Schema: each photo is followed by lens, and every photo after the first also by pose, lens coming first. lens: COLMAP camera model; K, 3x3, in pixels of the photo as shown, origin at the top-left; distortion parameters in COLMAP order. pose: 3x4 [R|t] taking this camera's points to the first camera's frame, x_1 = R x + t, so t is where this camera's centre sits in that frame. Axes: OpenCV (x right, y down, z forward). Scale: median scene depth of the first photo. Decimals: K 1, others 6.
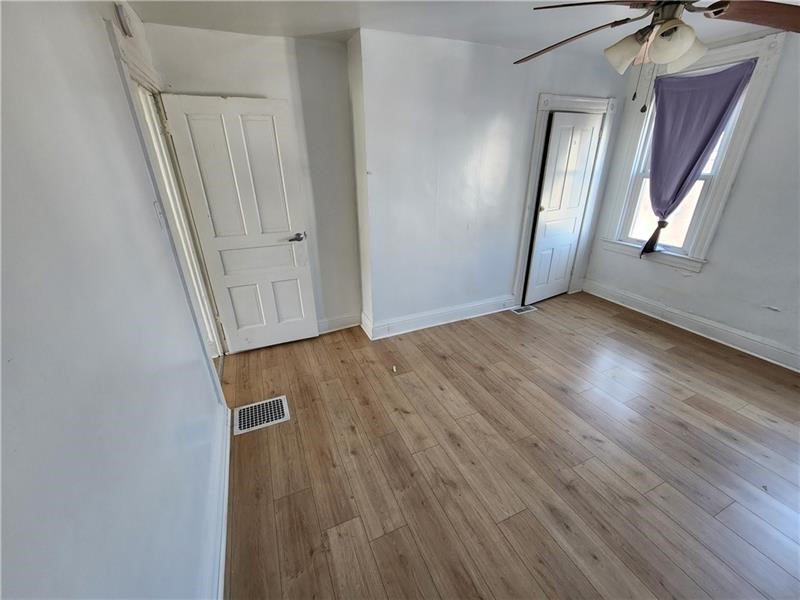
lens RADIAL K [[326.6, 0, 397.9], [0, 326.6, 300.3], [0, 0, 1]] dist [0.004837, -0.000029]
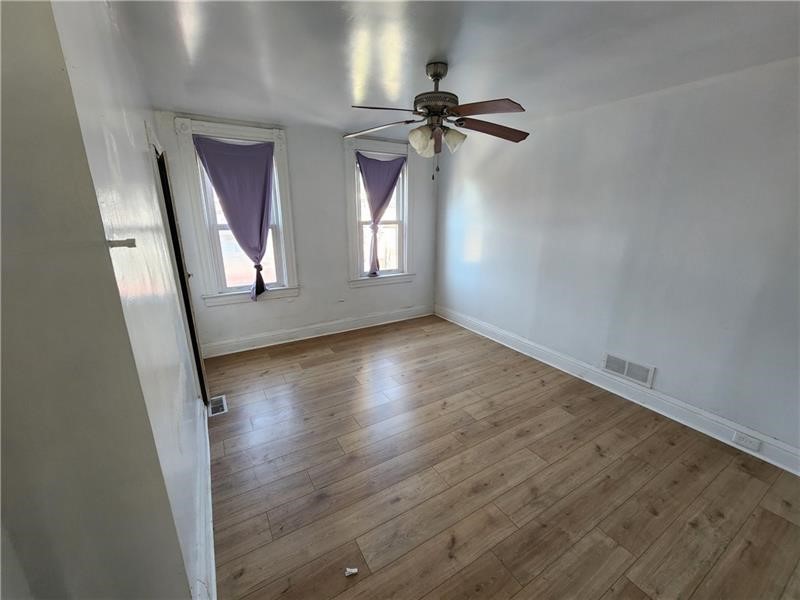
lens RADIAL K [[326.6, 0, 398.4], [0, 326.6, 302.9], [0, 0, 1]] dist [0.004837, -0.000029]
pose [[-0.118869, -0.258126, 0.958771, -0.441859], [0.394801, 0.873715, 0.284174, -0.316614], [-0.911045, 0.412303, -0.001950, 0.763908]]
